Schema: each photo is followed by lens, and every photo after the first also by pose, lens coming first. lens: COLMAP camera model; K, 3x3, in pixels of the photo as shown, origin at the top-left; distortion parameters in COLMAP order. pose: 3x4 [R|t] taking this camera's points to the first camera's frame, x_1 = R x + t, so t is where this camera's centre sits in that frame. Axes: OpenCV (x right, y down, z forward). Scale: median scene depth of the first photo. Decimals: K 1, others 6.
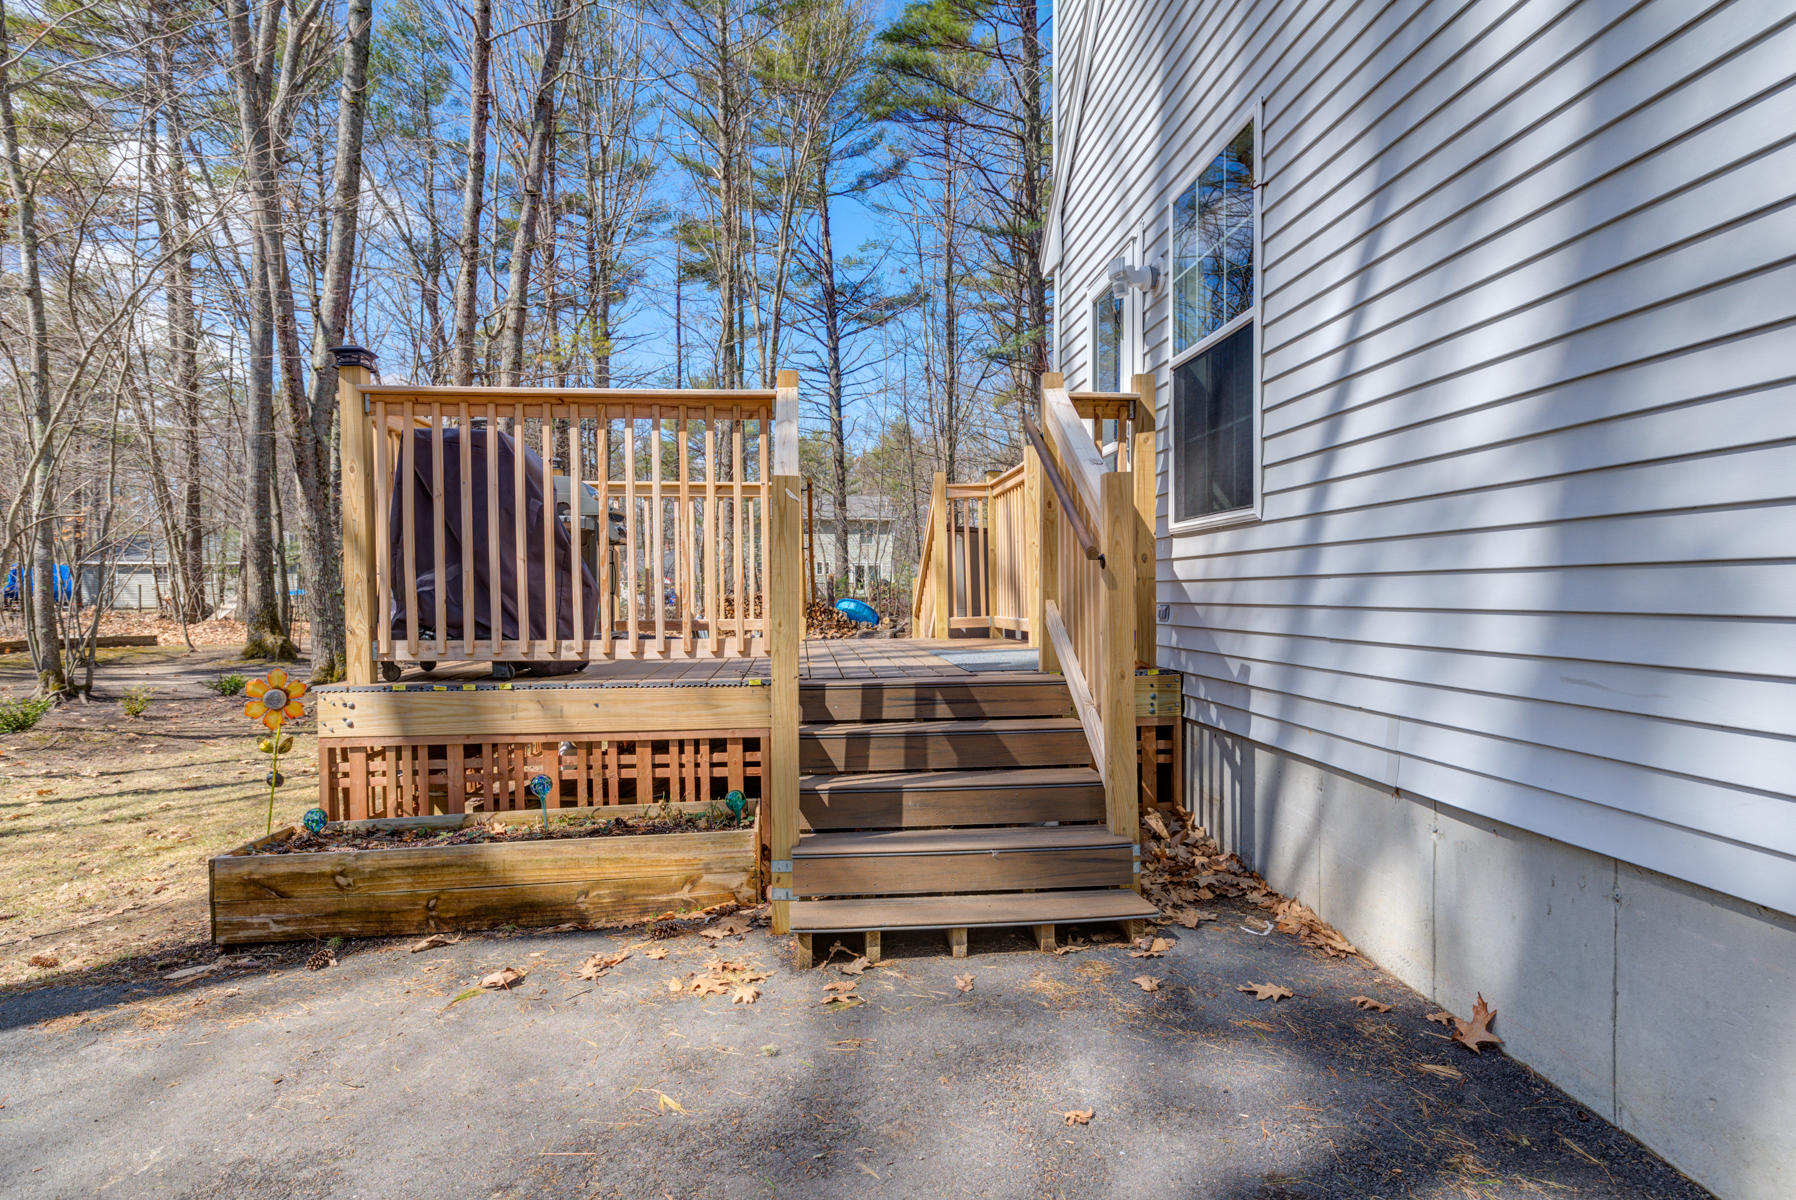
lens RADIAL K [[1004.7, 0, 906.8], [0, 1004.7, 593.6], [0, 0, 1]] dist [-0.000055, -0.000457]
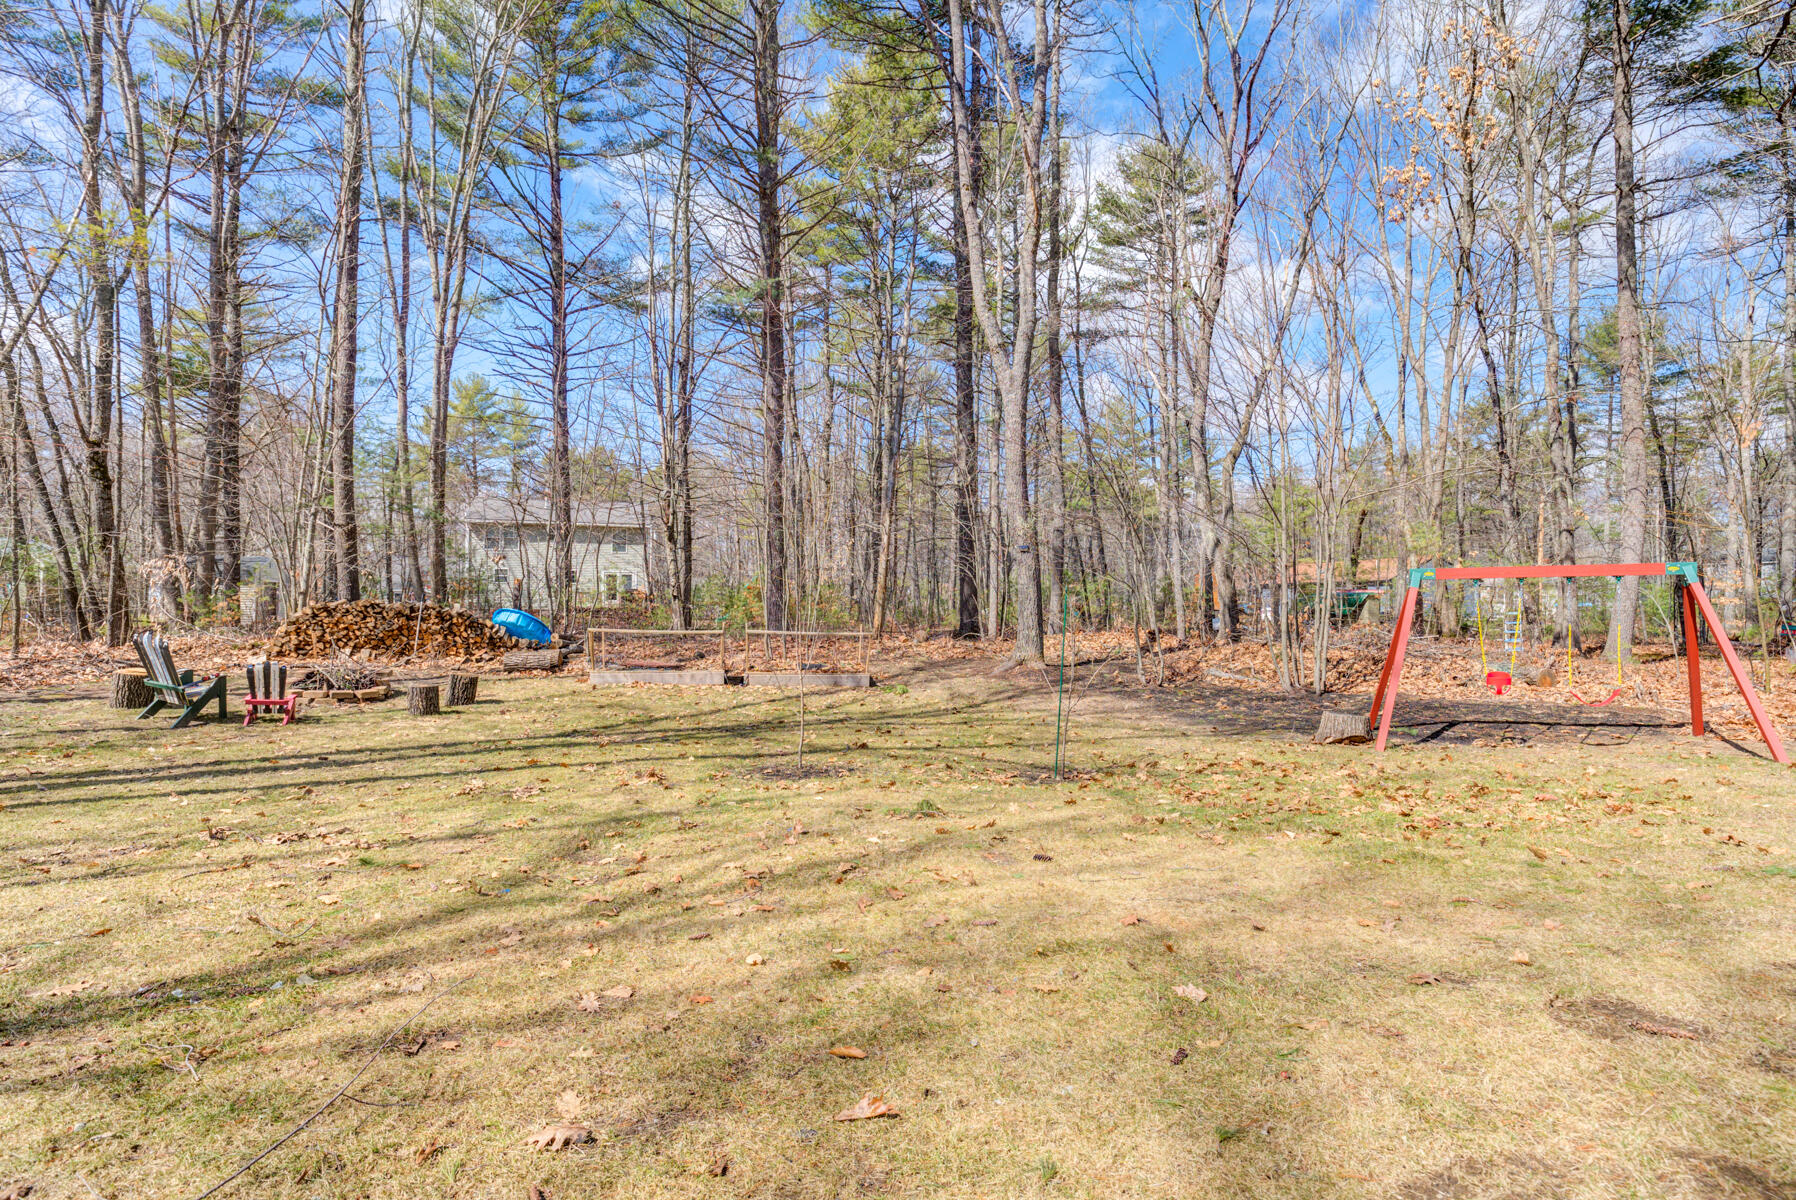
lens RADIAL K [[868.9, 0, 915.0], [0, 868.9, 614.9], [0, 0, 1]] dist [-0.016858, -0.002897]
pose [[0.972543, 0.008982, 0.232550, 0.061127], [-0.011125, 0.999907, 0.007904, 0.001132], [-0.232457, -0.010275, 0.972552, 0.202897]]
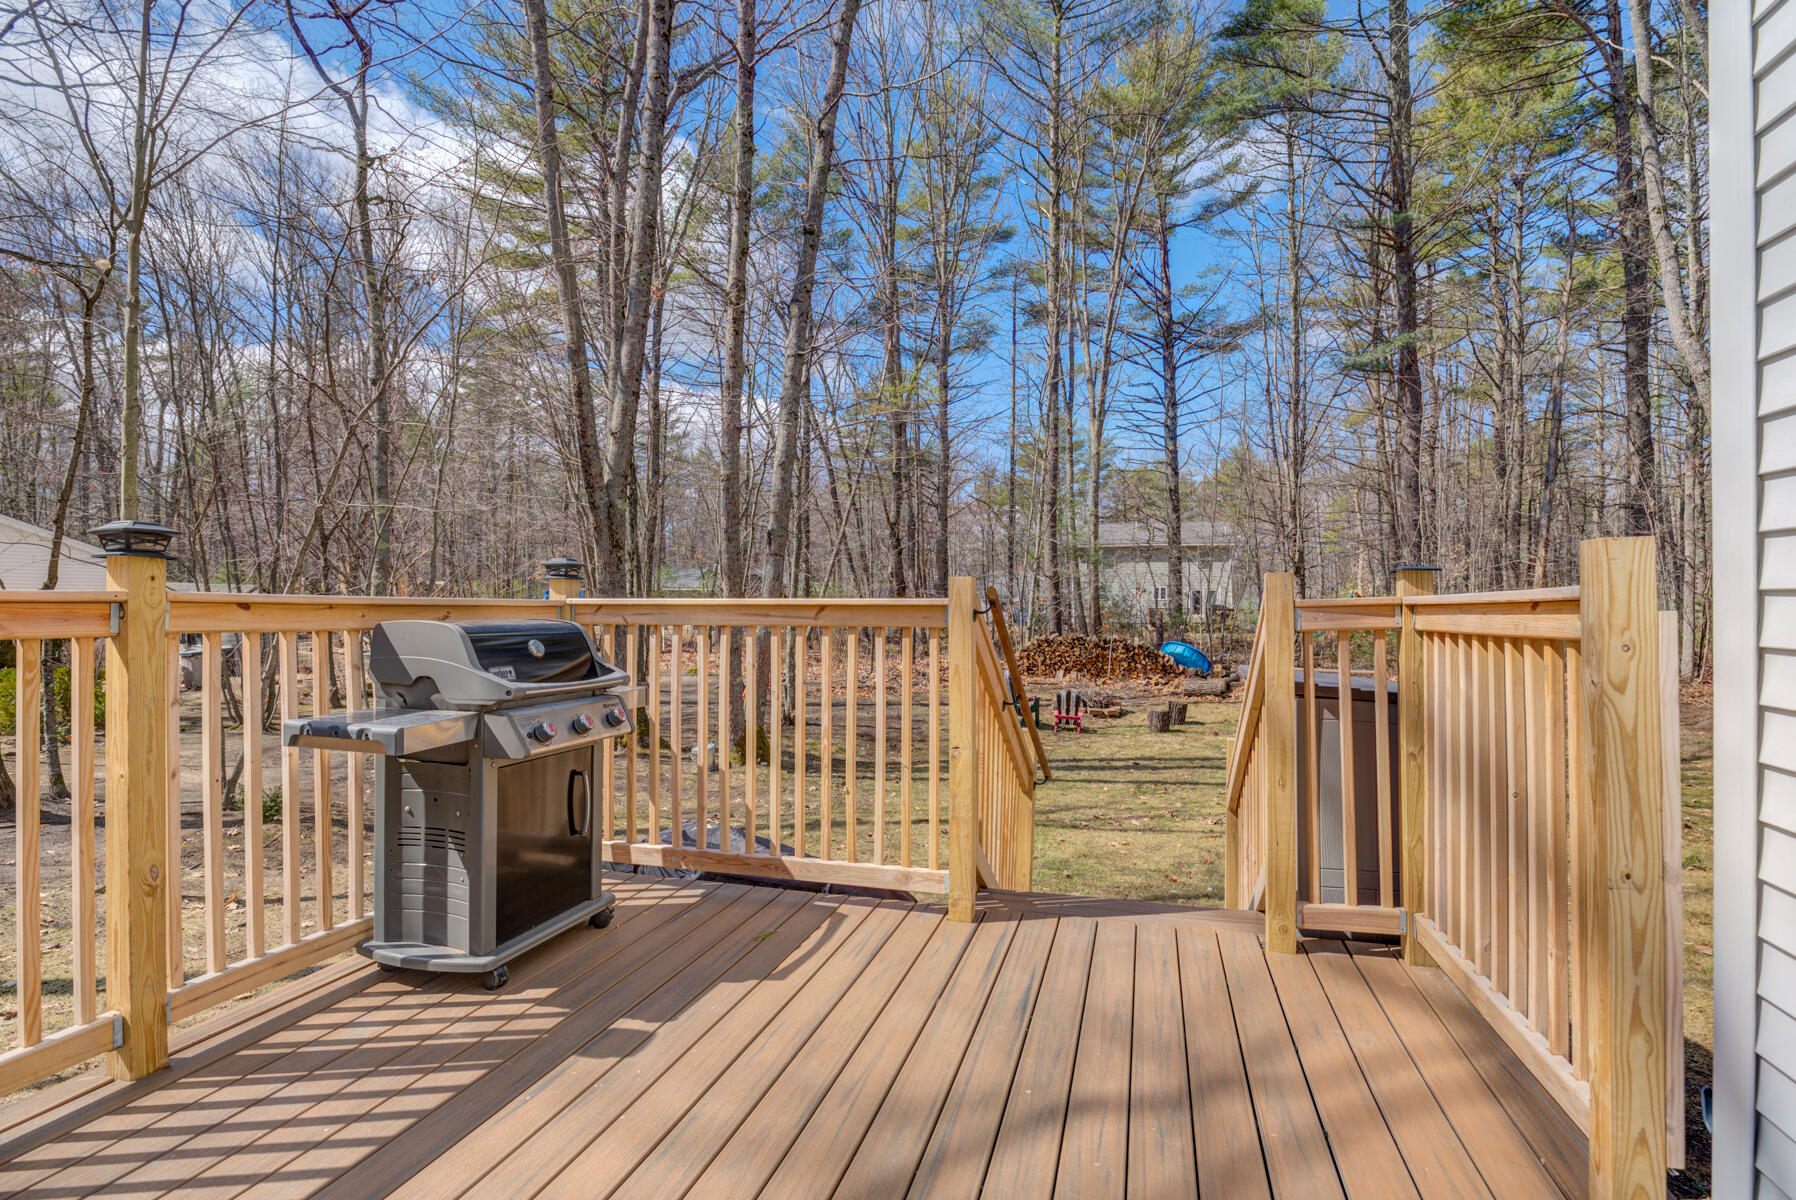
lens RADIAL K [[868.9, 0, 900.0], [0, 868.9, 610.1], [0, 0, 1]] dist [-0.016858, -0.002897]
pose [[0.927466, 0.012065, -0.373712, 0.003338], [-0.009217, 0.999913, 0.009407, -0.020401], [0.373794, -0.005280, 0.927497, 0.106793]]
